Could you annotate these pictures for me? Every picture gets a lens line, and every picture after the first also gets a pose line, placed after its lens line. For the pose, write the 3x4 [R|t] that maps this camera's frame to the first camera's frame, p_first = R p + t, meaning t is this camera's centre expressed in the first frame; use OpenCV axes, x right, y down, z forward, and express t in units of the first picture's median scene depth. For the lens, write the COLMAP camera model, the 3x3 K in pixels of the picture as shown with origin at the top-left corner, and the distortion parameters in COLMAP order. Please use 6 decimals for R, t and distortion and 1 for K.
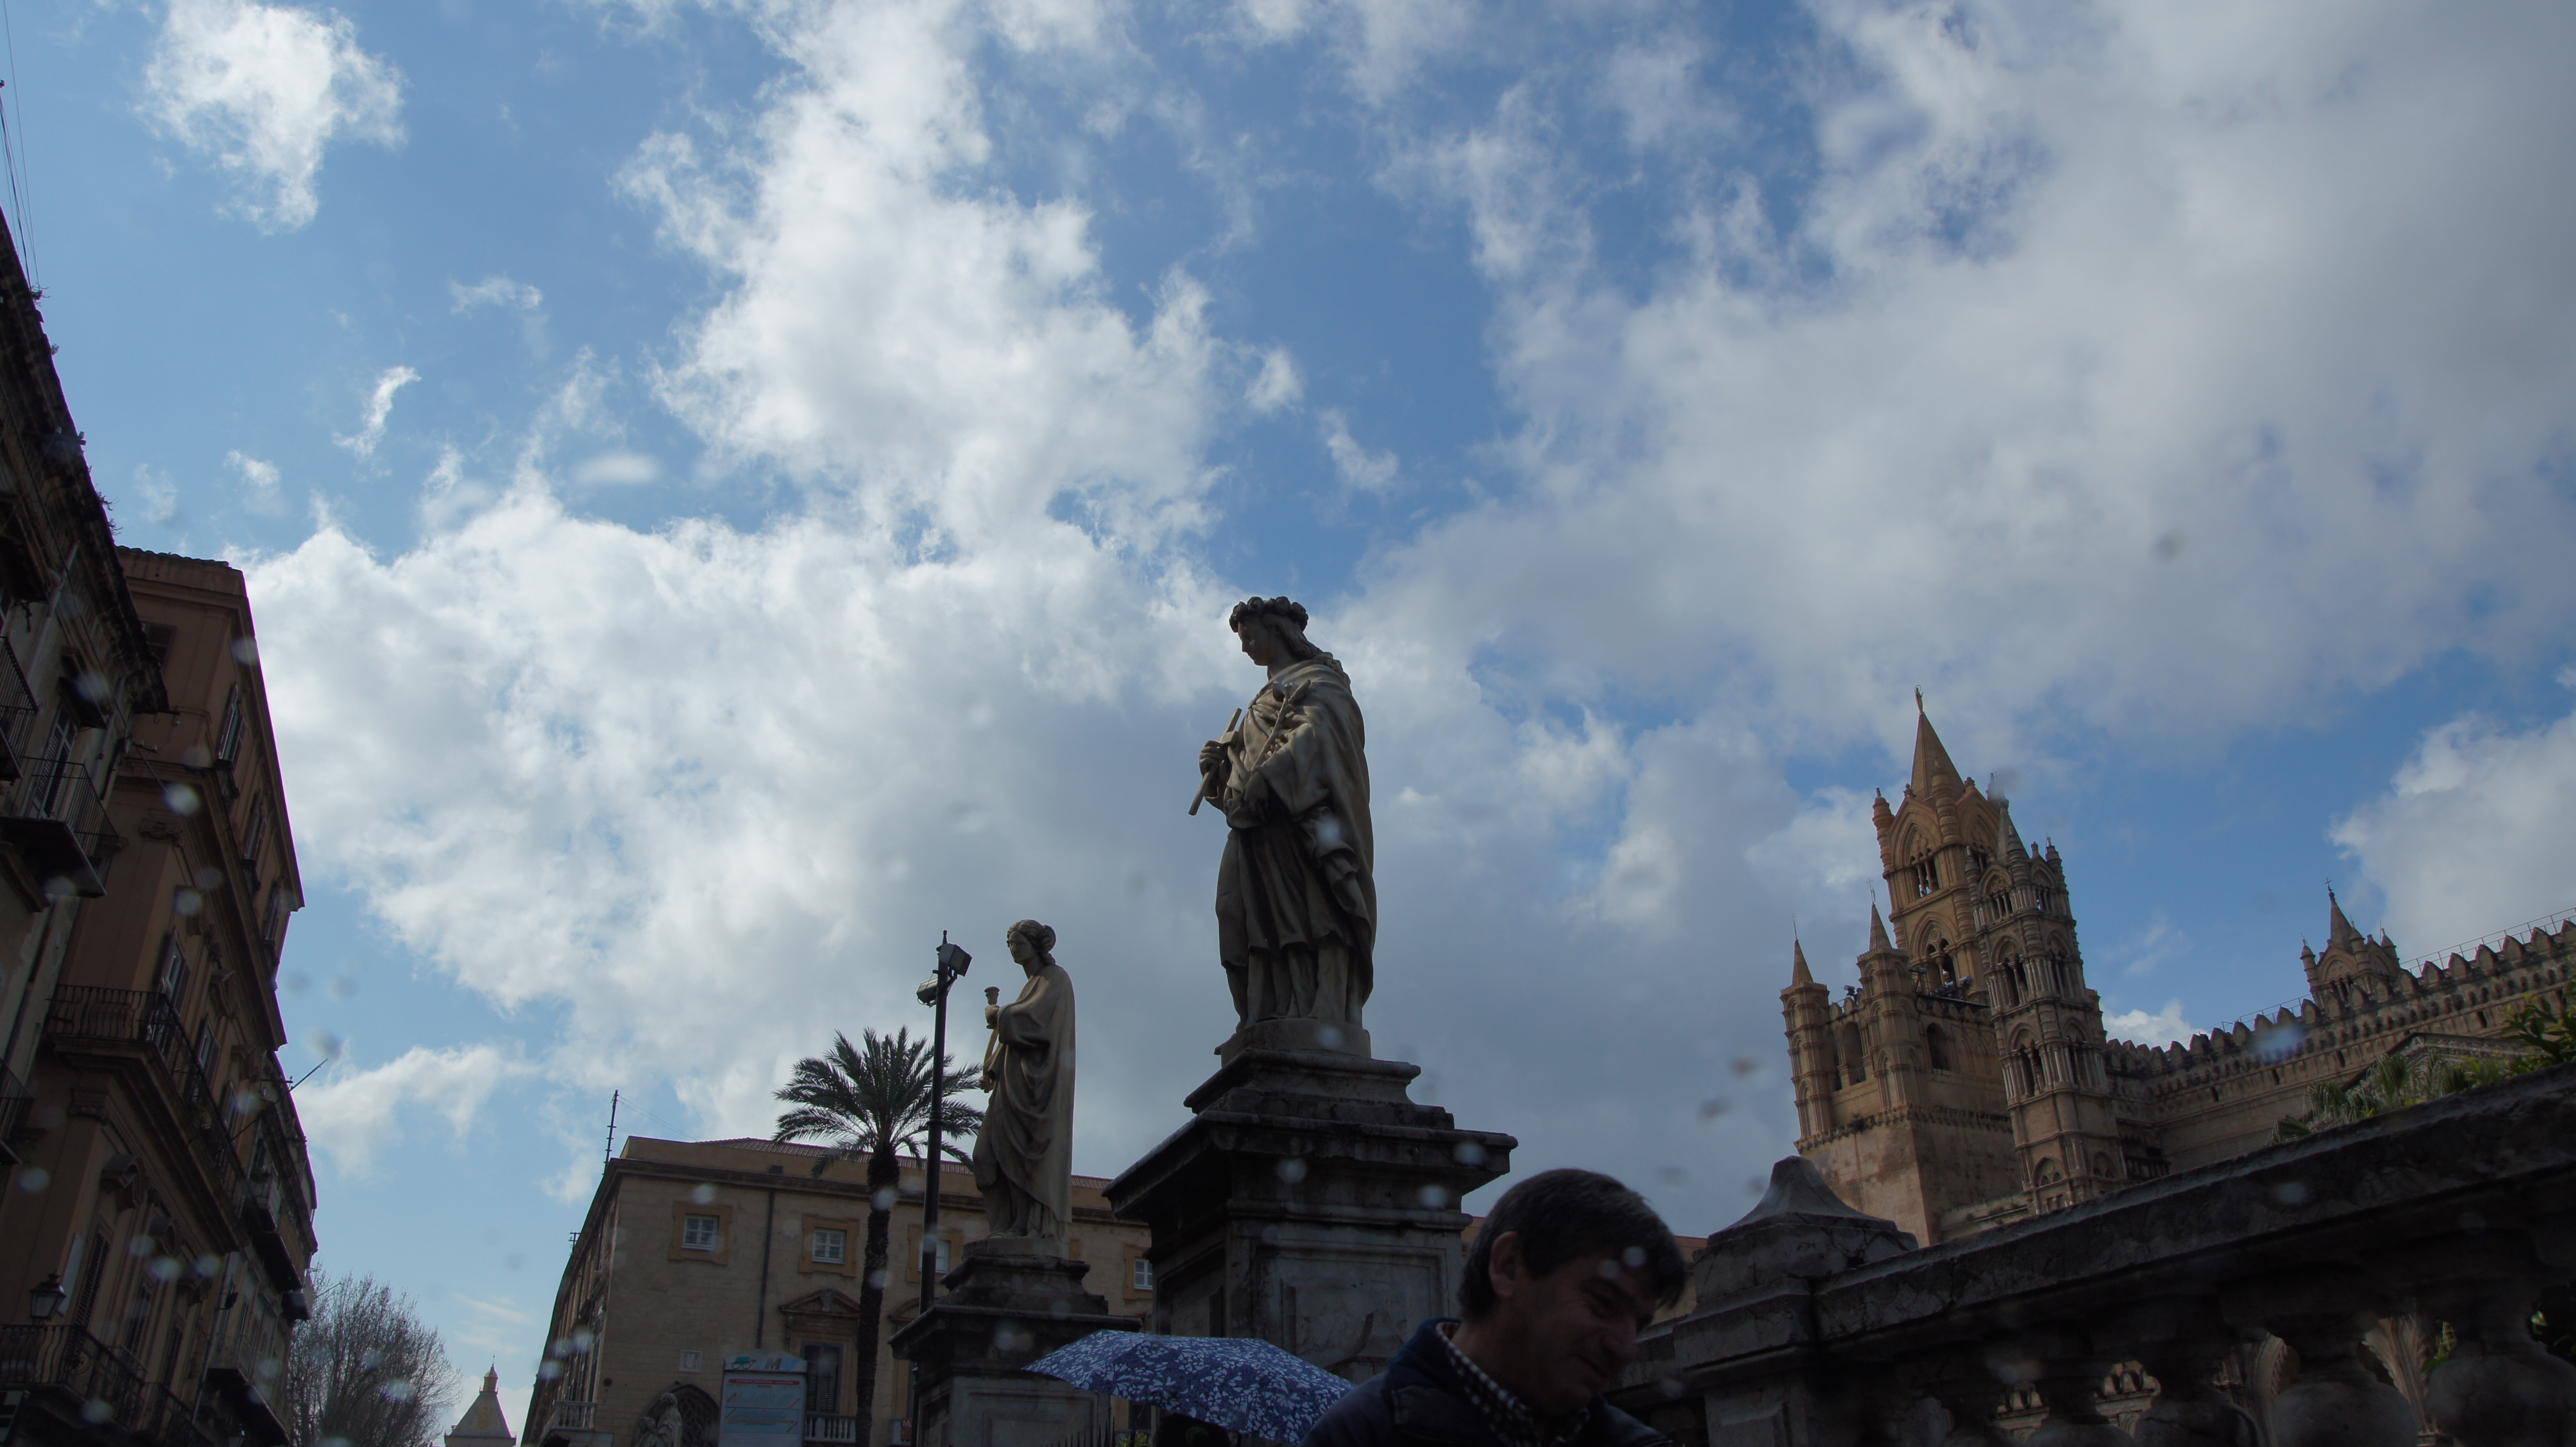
lens RADIAL K [[1910.6, 0, 1280.5], [0, 1910.6, 730.0], [0, 0, 1]] dist [-0.127776, 0.131634]
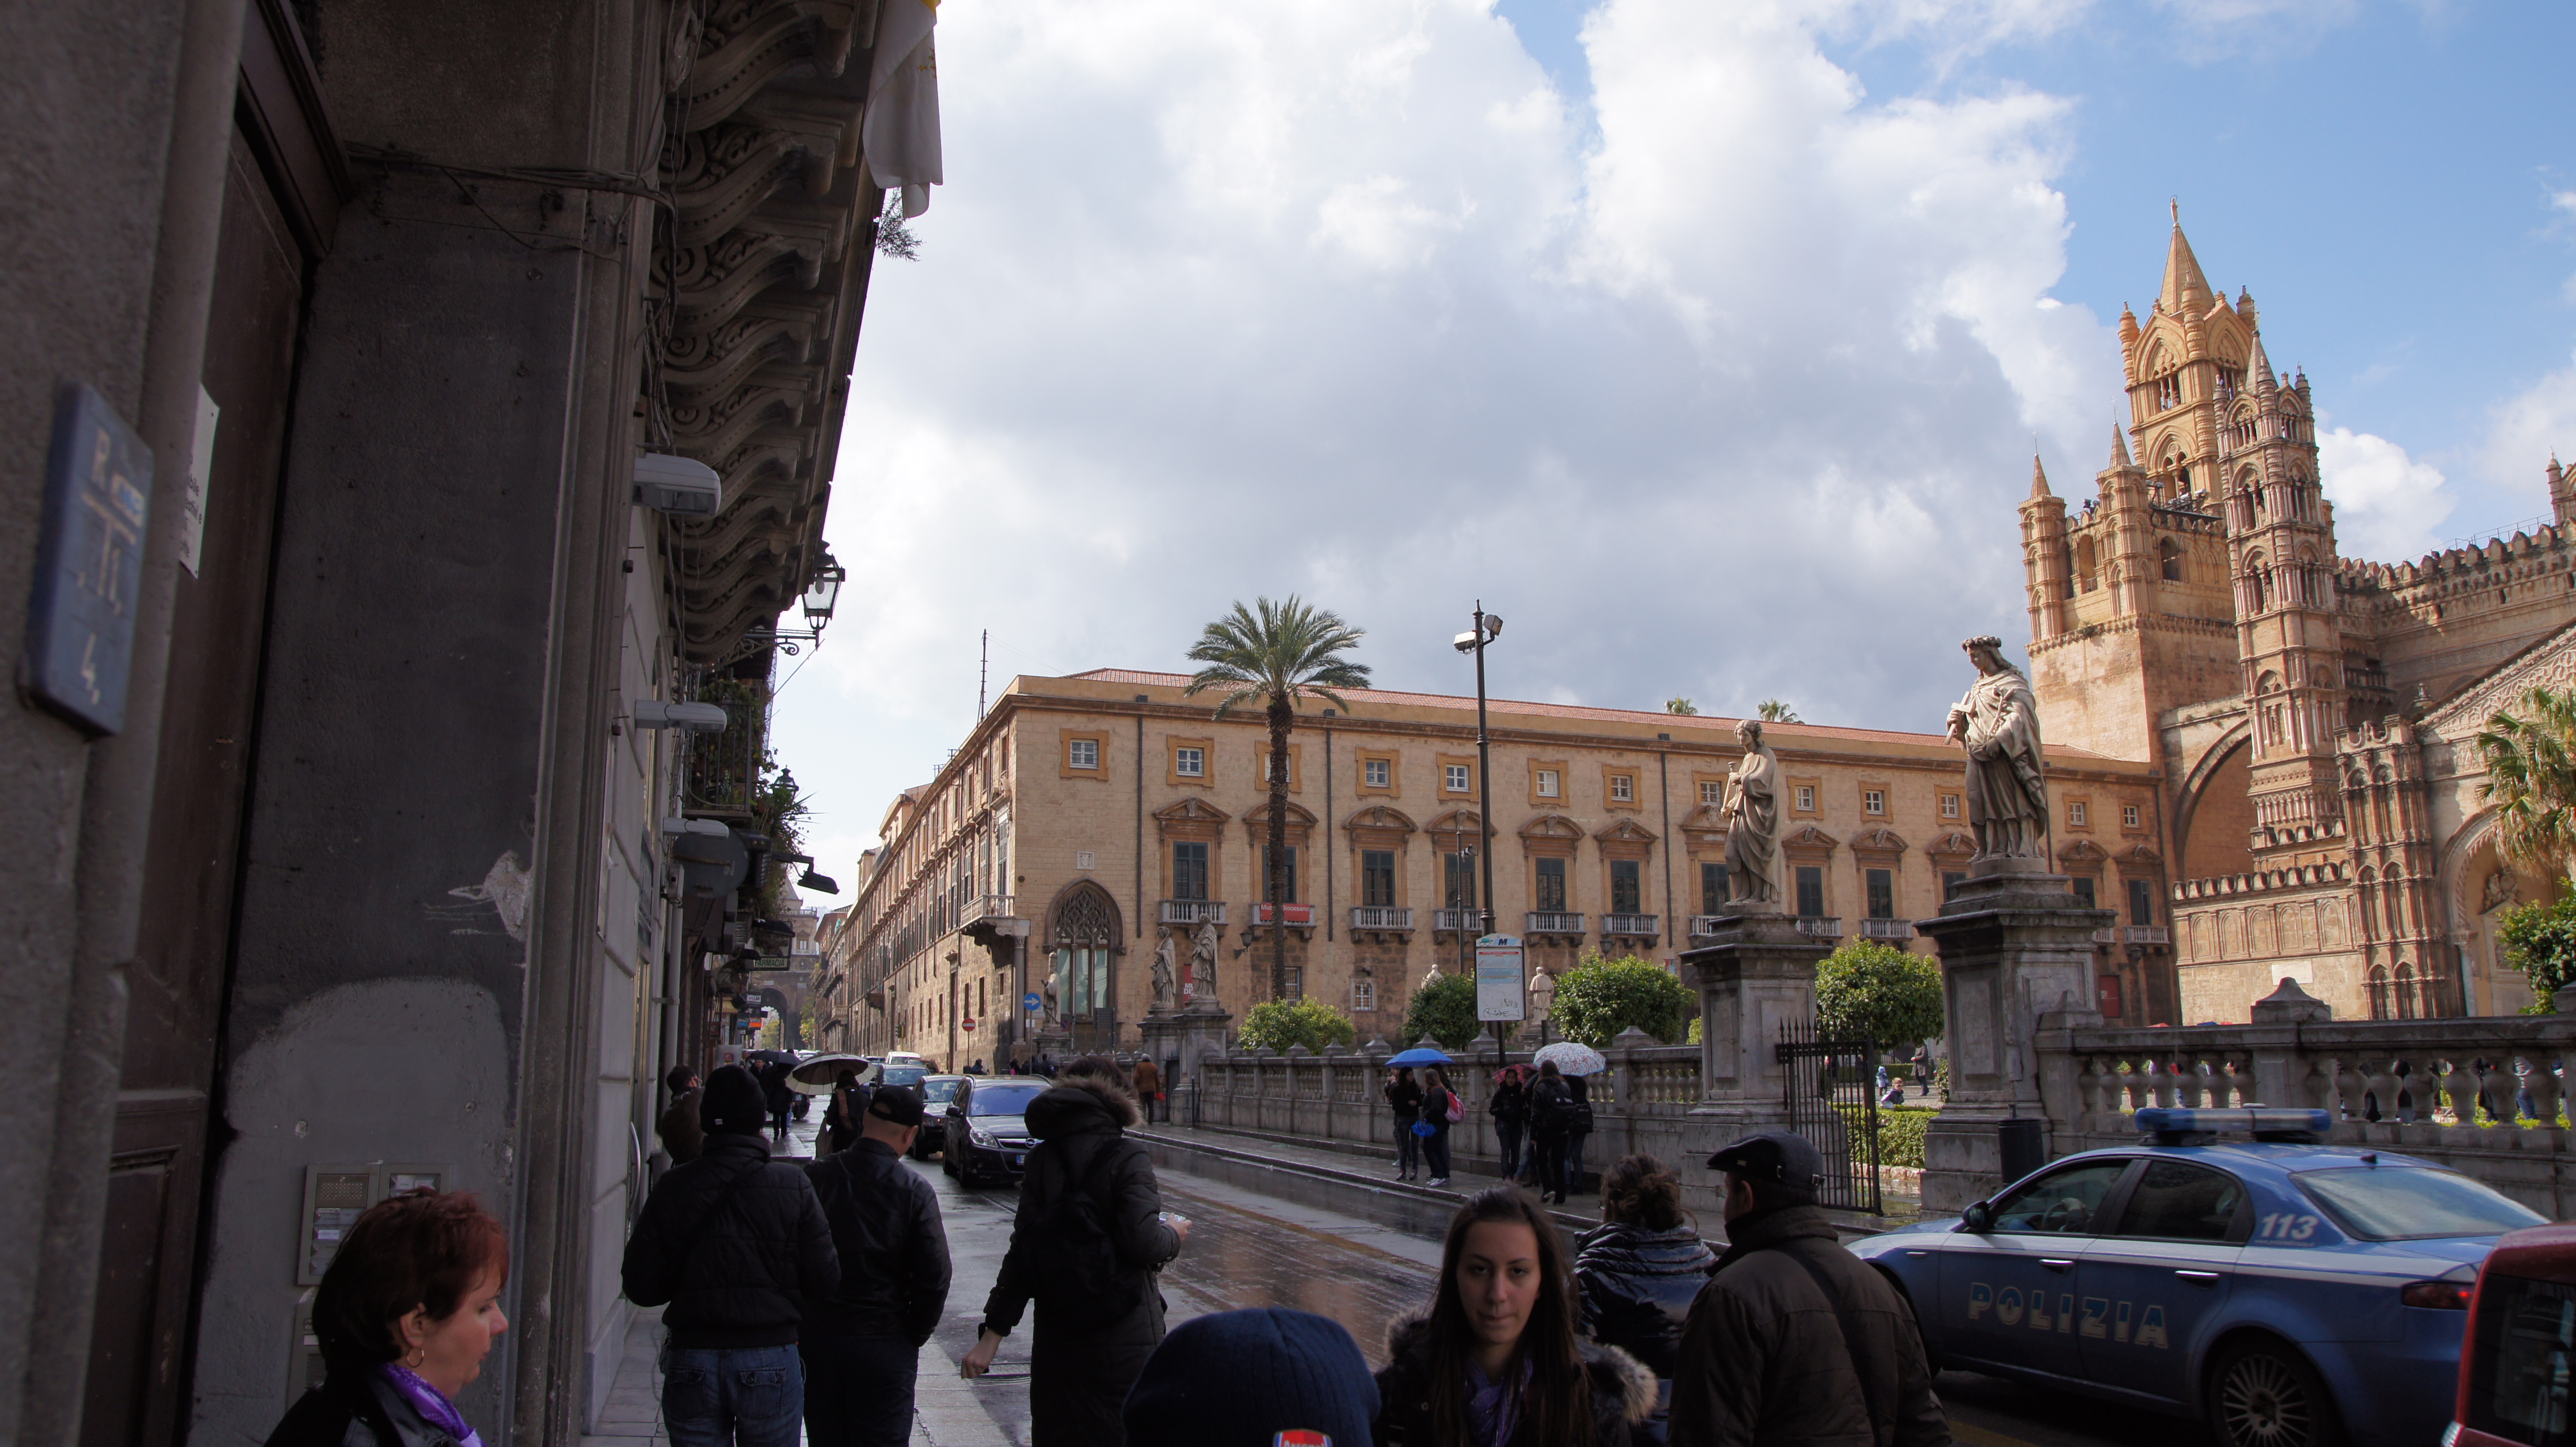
lens RADIAL K [[1910.6, 0, 1276.7], [0, 1910.6, 745.4], [0, 0, 1]] dist [-0.127776, 0.131634]
pose [[0.994797, -0.010368, -0.101343, -0.053181], [0.038658, 0.958817, 0.281382, -0.052908], [0.094252, -0.283836, 0.954229, -0.096925]]
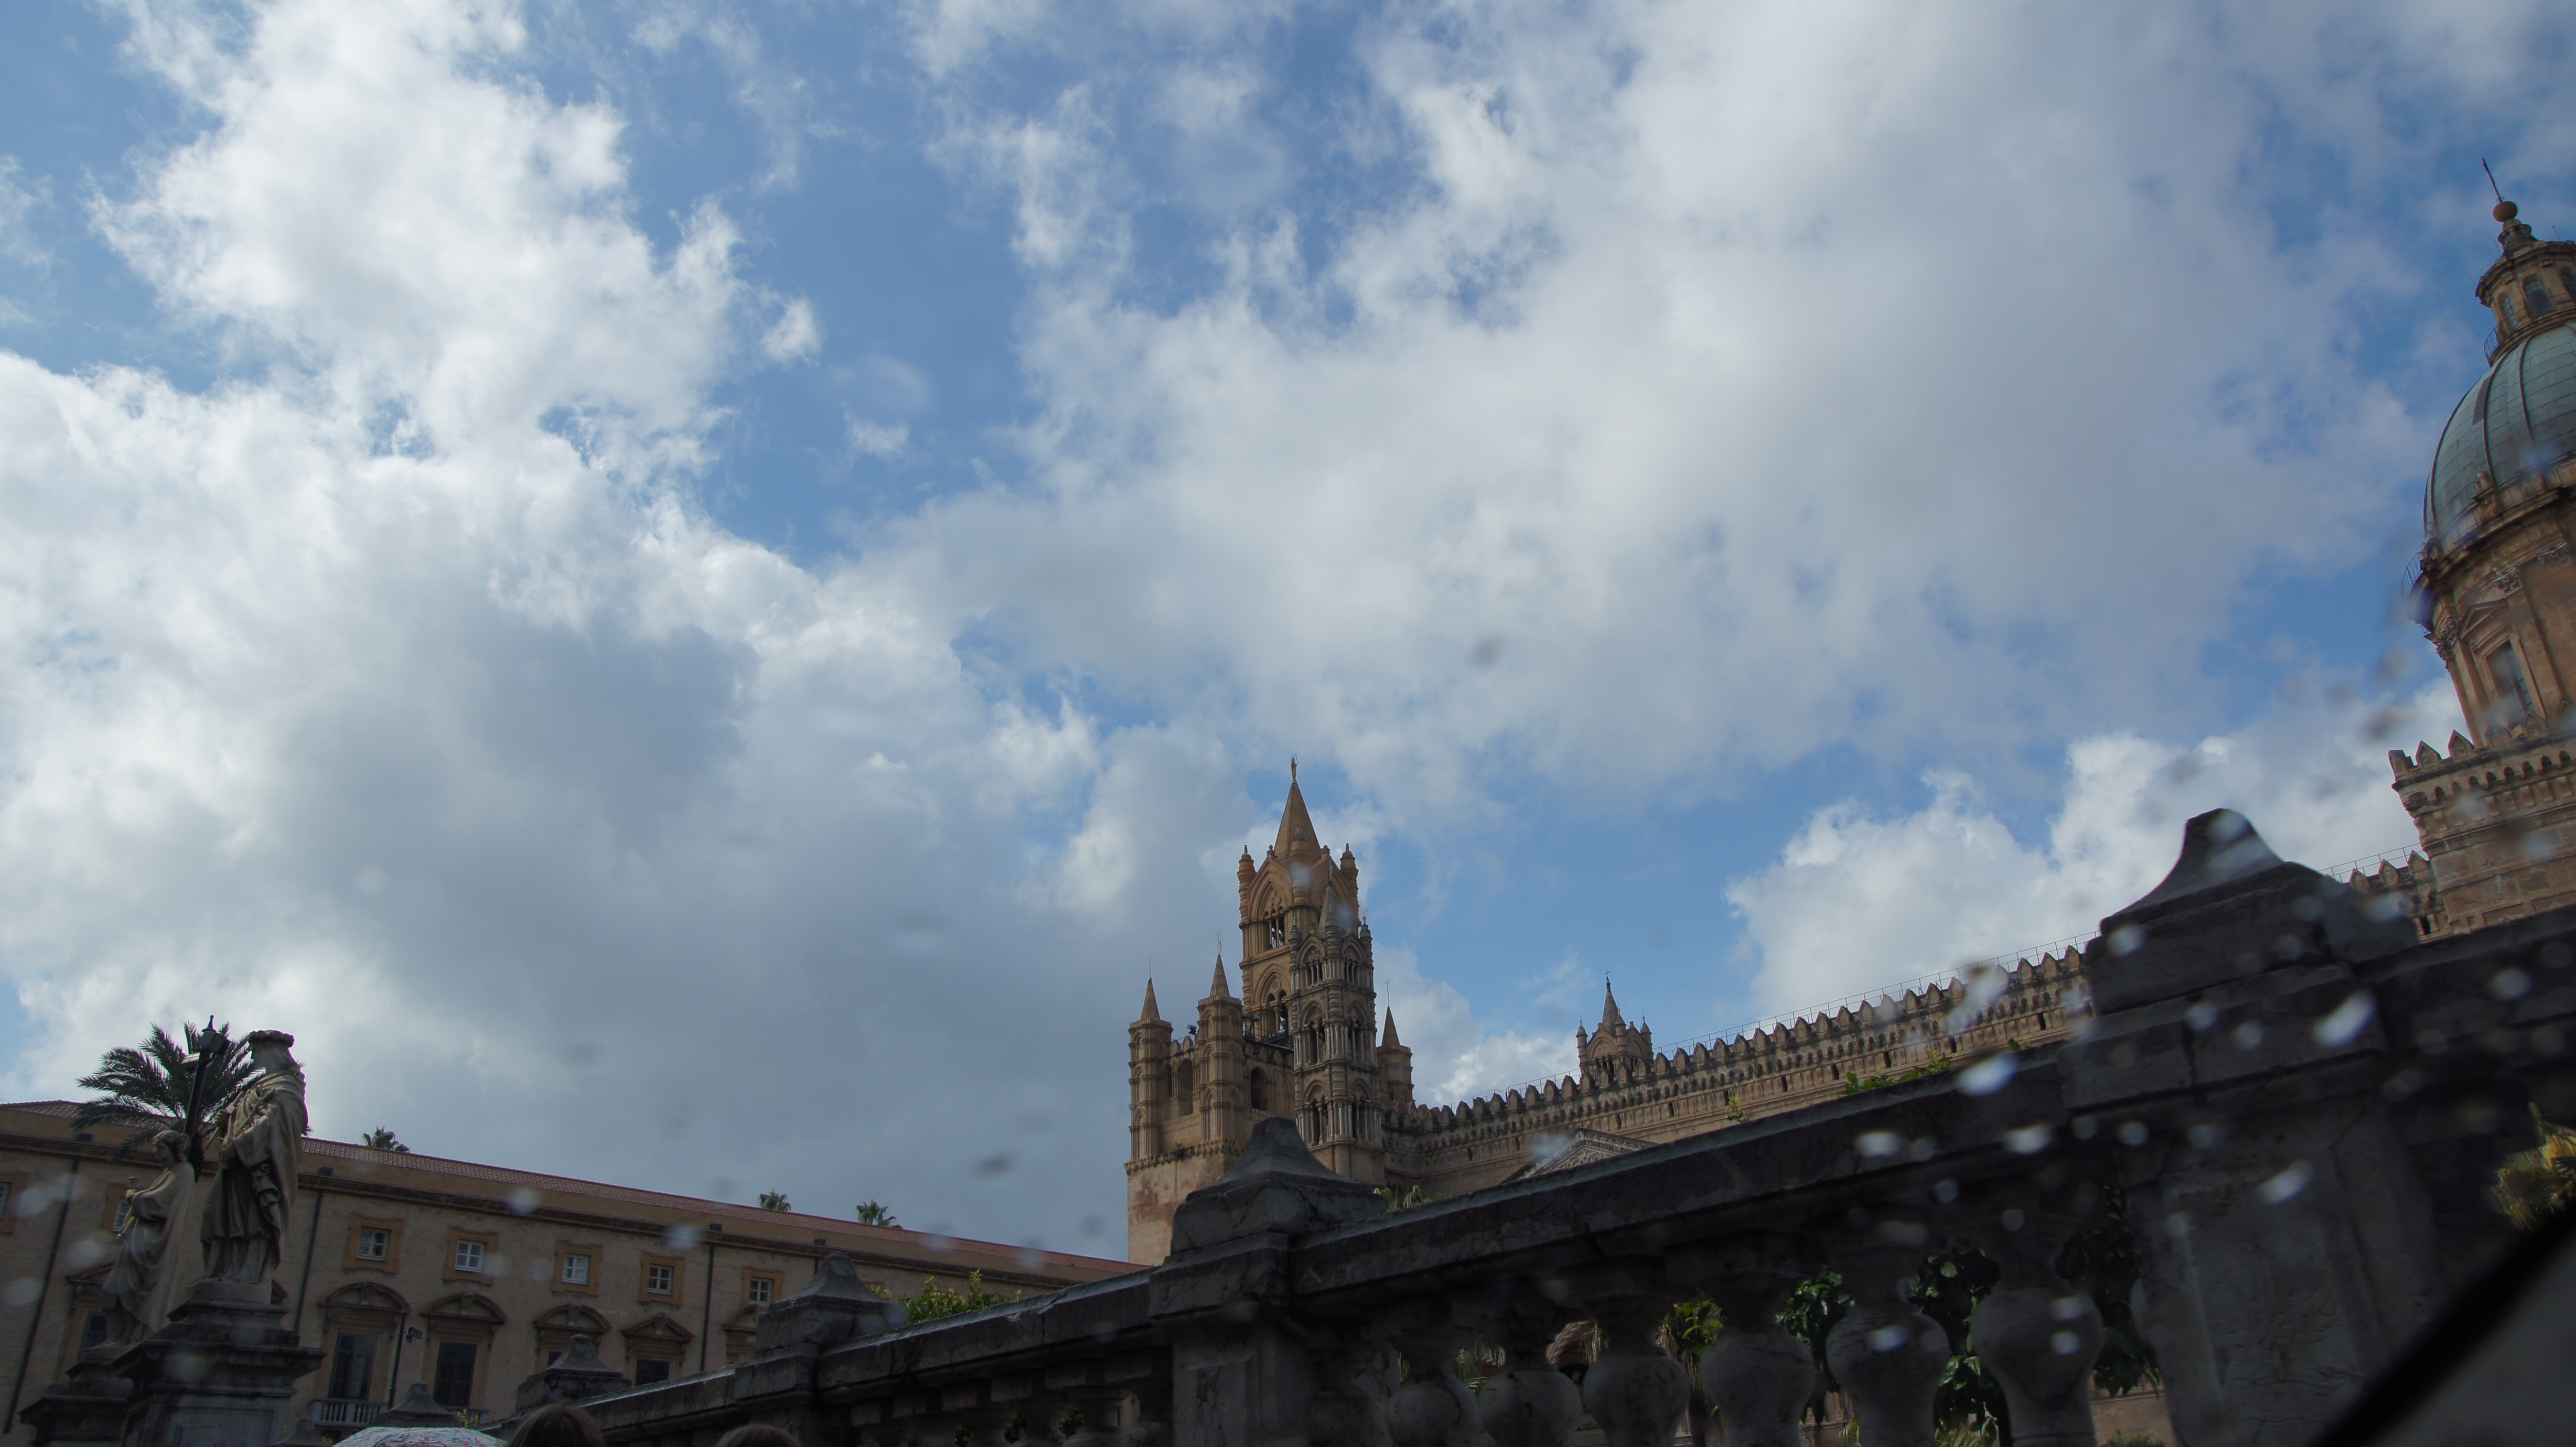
lens RADIAL K [[1910.6, 0, 1277.3], [0, 1910.6, 702.9], [0, 0, 1]] dist [-0.127776, 0.131634]
pose [[0.956981, 0.121276, 0.263591, 0.039789], [-0.121109, 0.992495, -0.016945, -0.045541], [-0.263668, -0.015708, 0.964486, -0.094753]]
